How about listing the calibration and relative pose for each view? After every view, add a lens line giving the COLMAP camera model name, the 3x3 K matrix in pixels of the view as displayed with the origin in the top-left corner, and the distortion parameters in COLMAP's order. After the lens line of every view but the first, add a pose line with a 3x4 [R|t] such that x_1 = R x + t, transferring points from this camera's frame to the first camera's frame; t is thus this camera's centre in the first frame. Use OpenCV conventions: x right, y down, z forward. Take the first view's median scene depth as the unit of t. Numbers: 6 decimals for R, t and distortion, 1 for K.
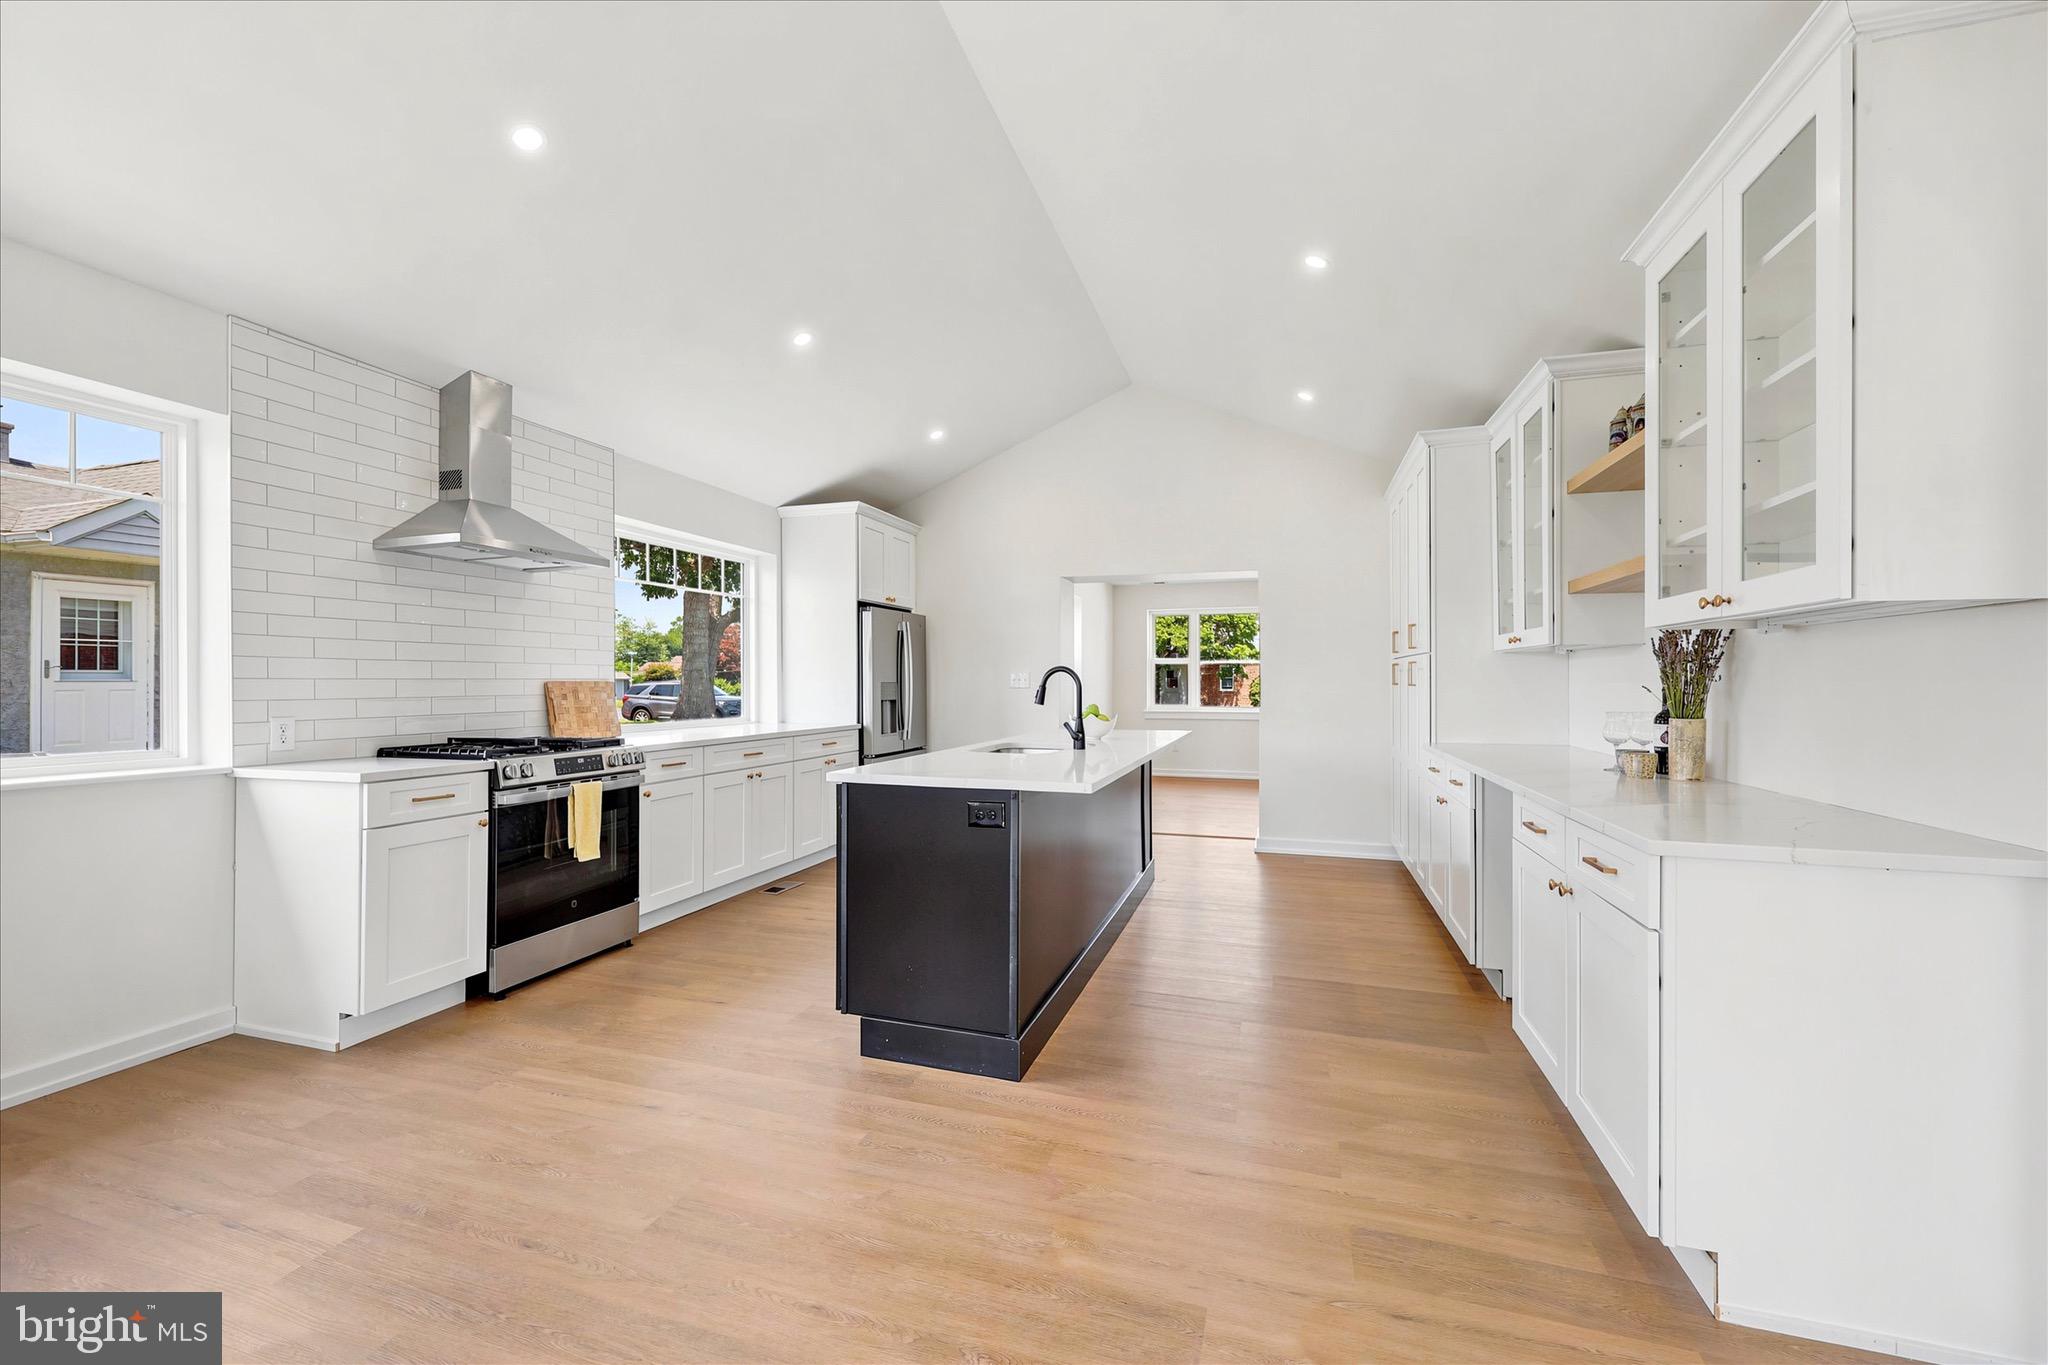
lens RADIAL K [[834.3, 0, 1019.2], [0, 834.3, 680.8], [0, 0, 1]] dist [0.005578, 0.000053]
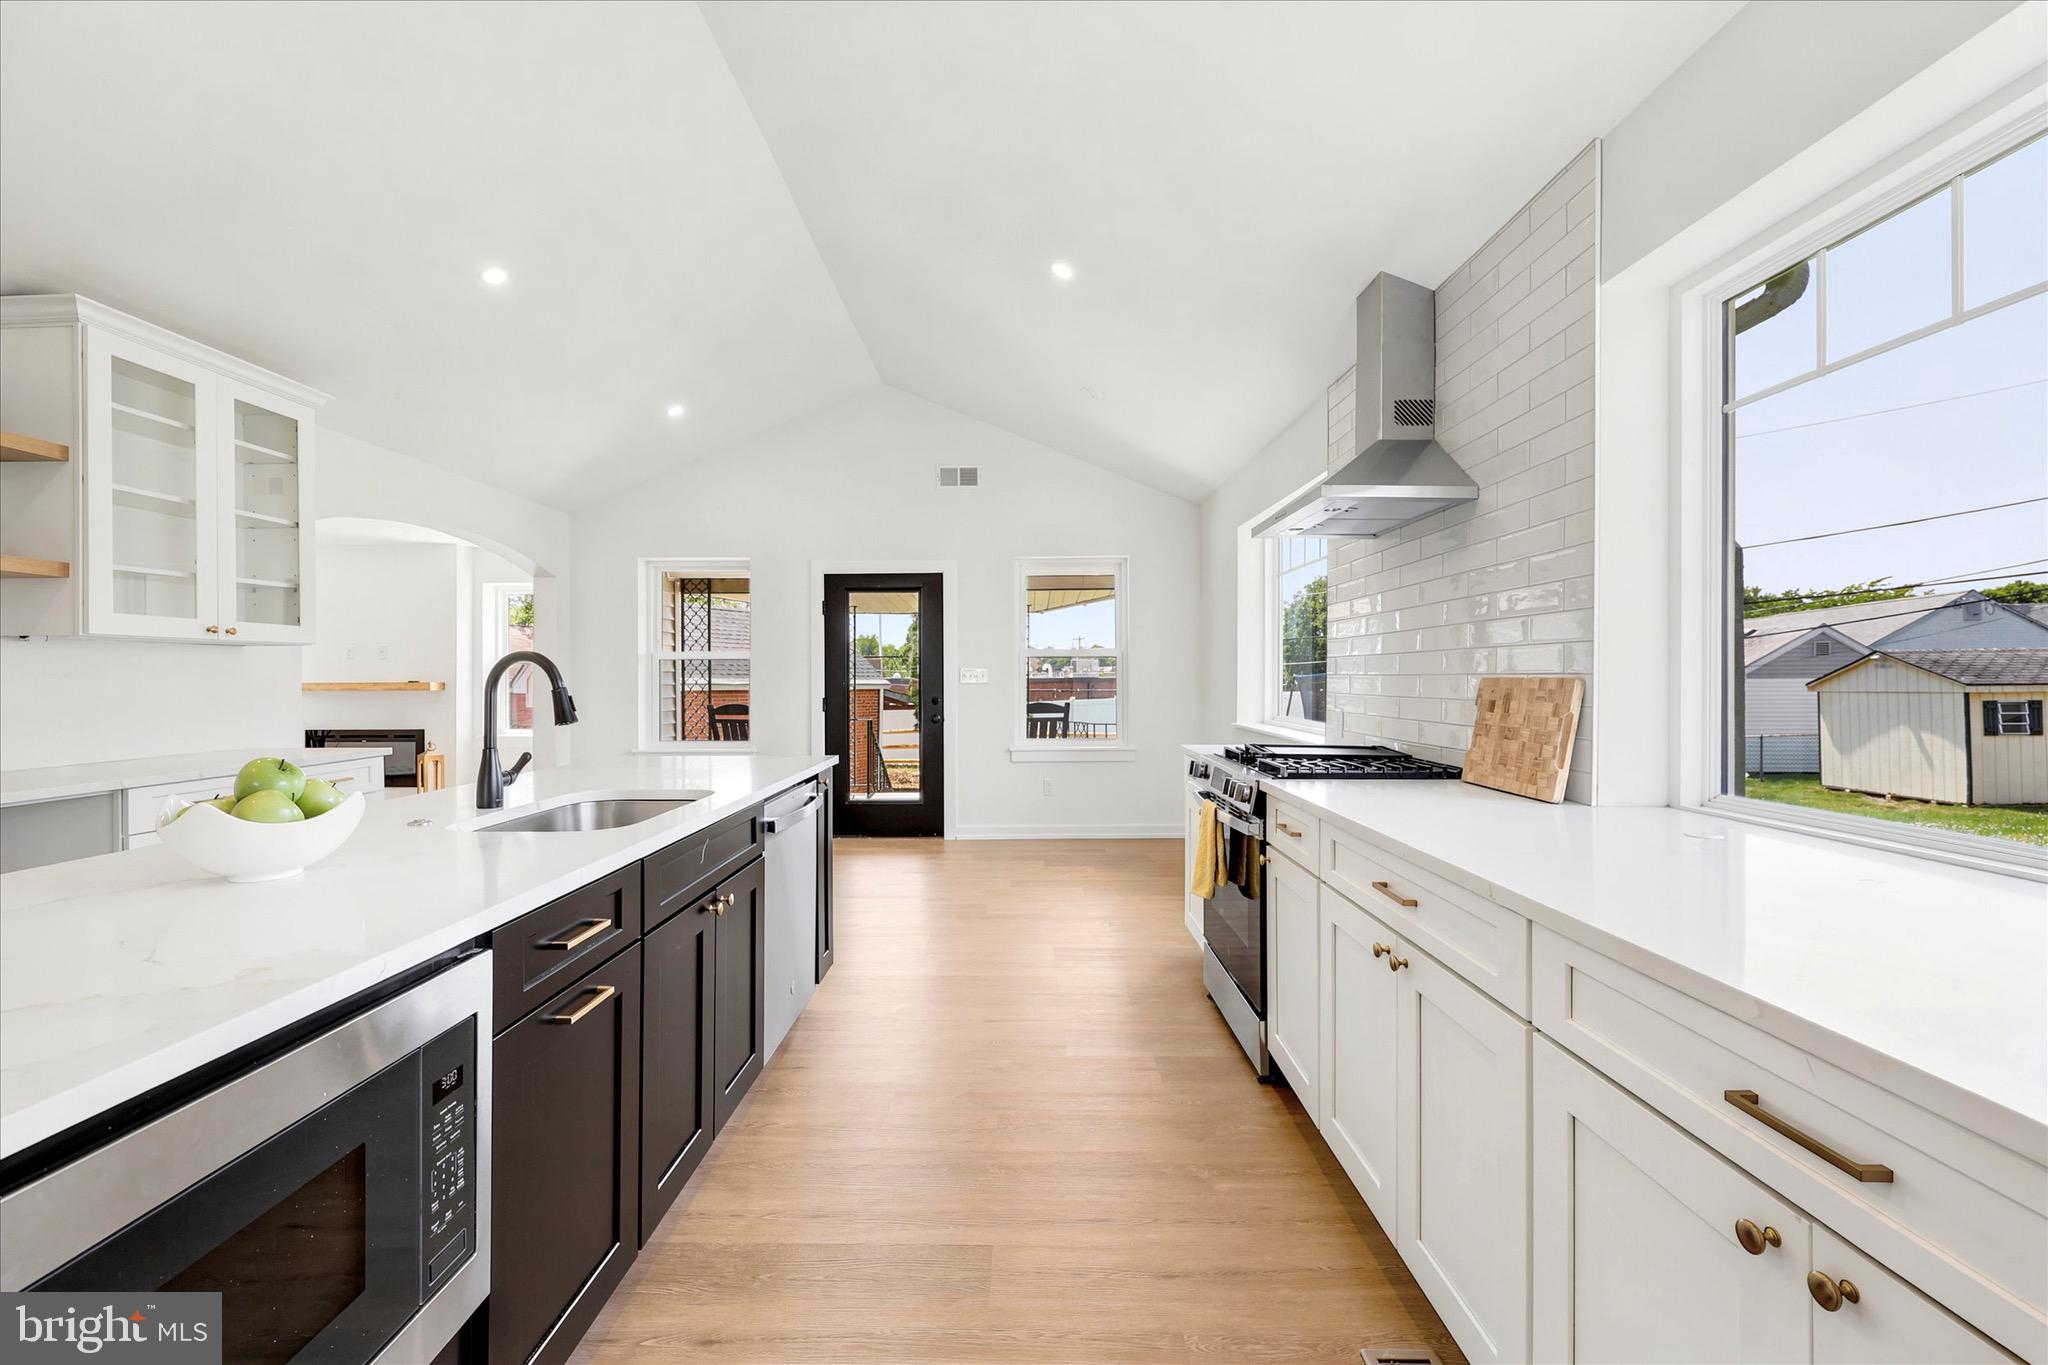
lens RADIAL K [[834.3, 0, 1019.2], [0, 834.3, 680.8], [0, 0, 1]] dist [0.005578, 0.000053]
pose [[-0.956159, 0.002209, -0.292840, -0.096048], [0.000871, 0.999989, 0.004697, -0.000534], [0.292847, 0.004236, -0.956150, 1.651949]]
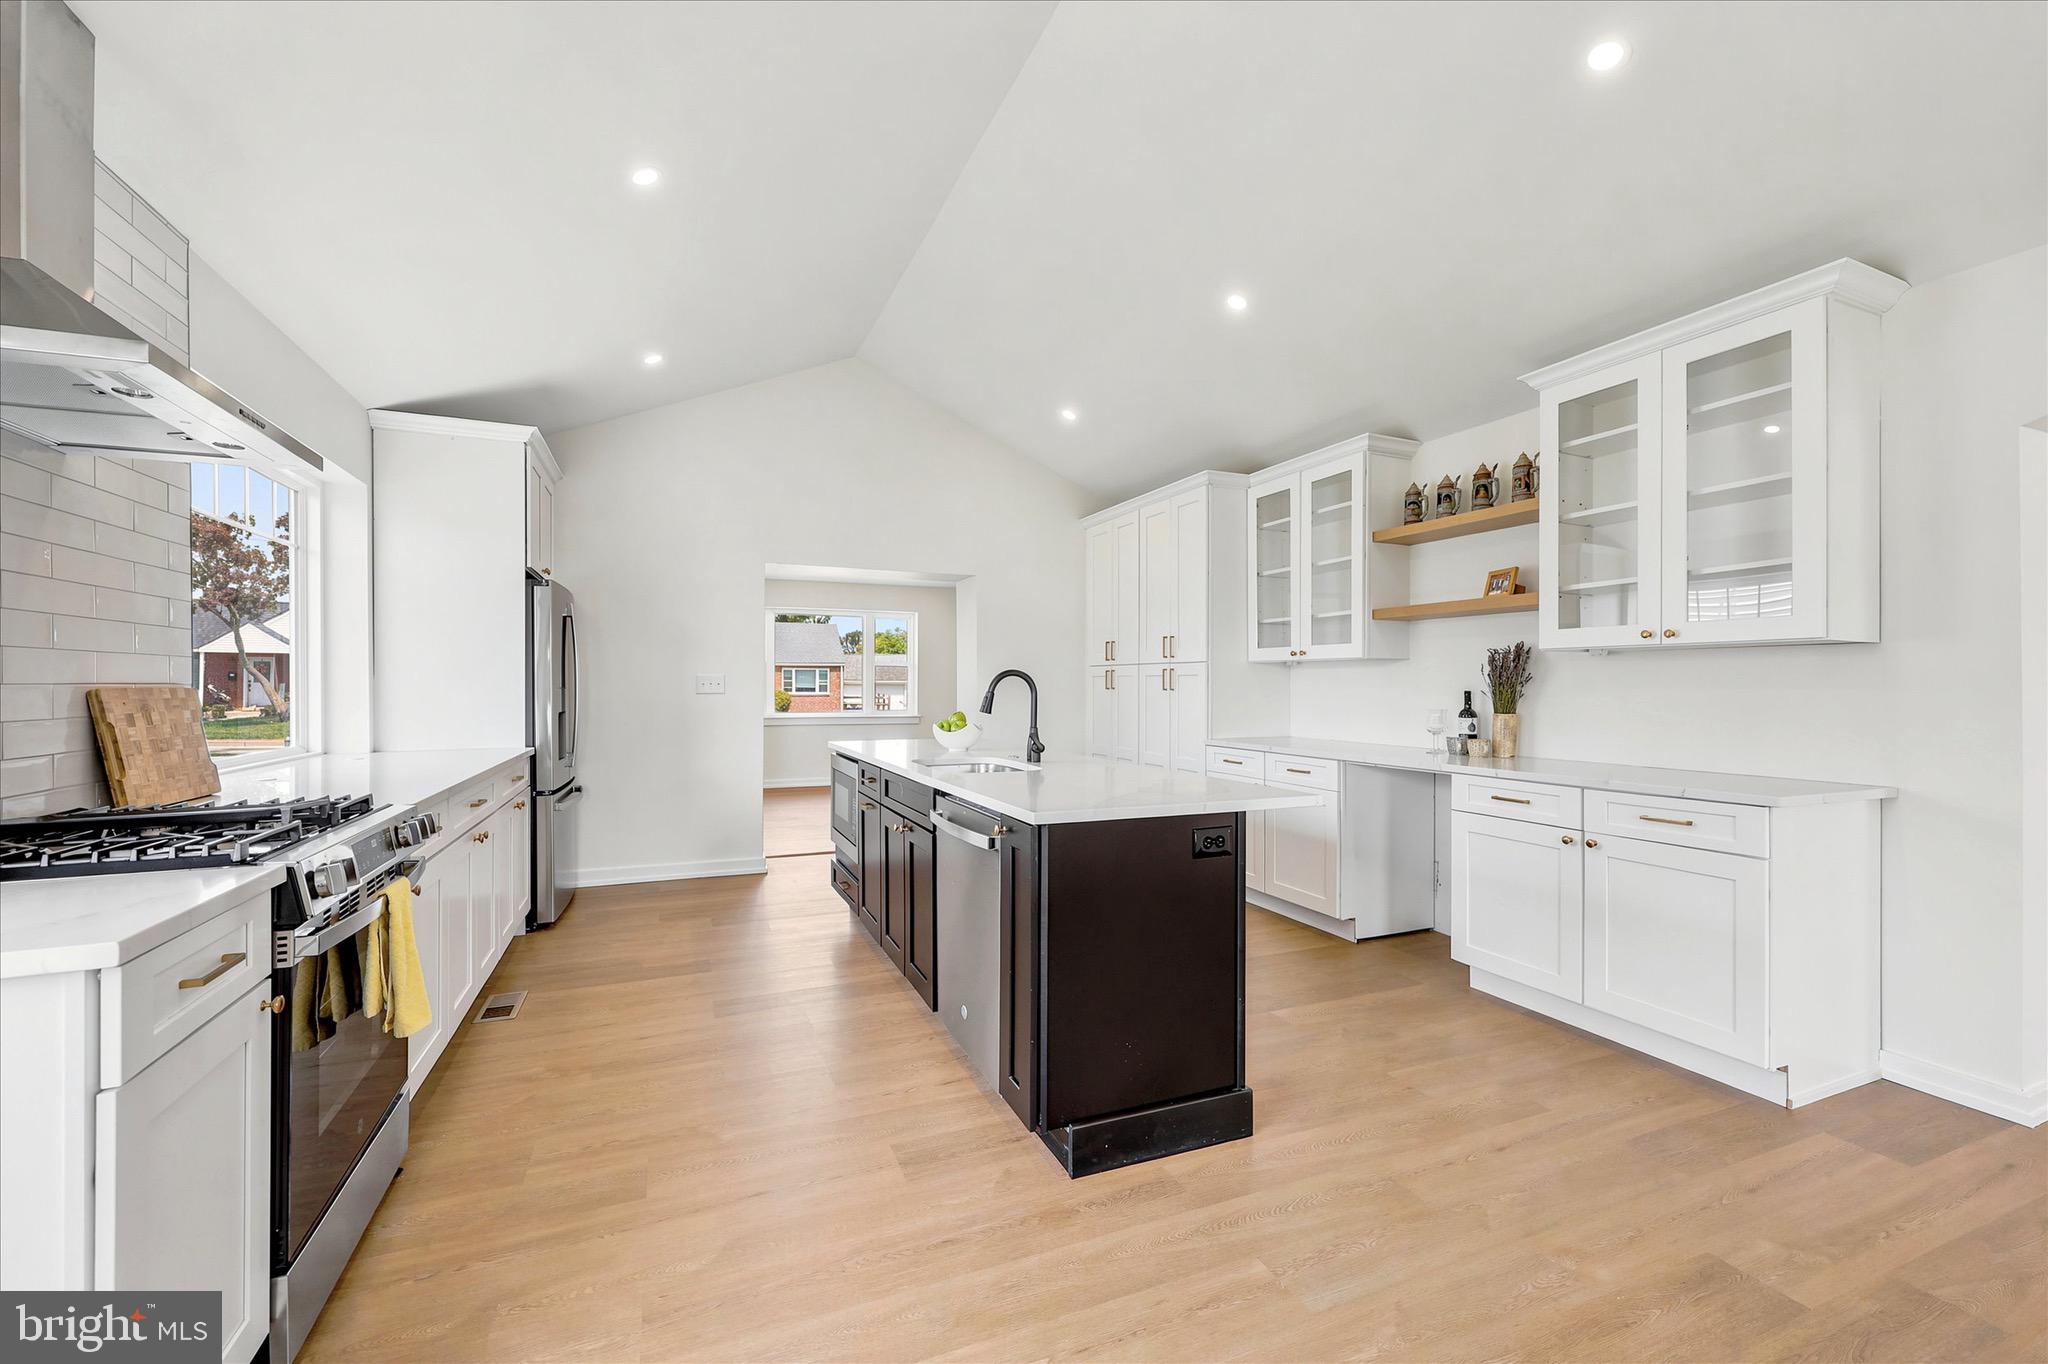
lens RADIAL K [[834.3, 0, 1019.2], [0, 834.3, 680.3], [0, 0, 1]] dist [0.005578, 0.000053]
pose [[0.759232, 0.002768, 0.650814, -0.540019], [0.000175, 0.999990, -0.004457, -0.001951], [-0.650820, 0.003498, 0.759224, 0.337316]]
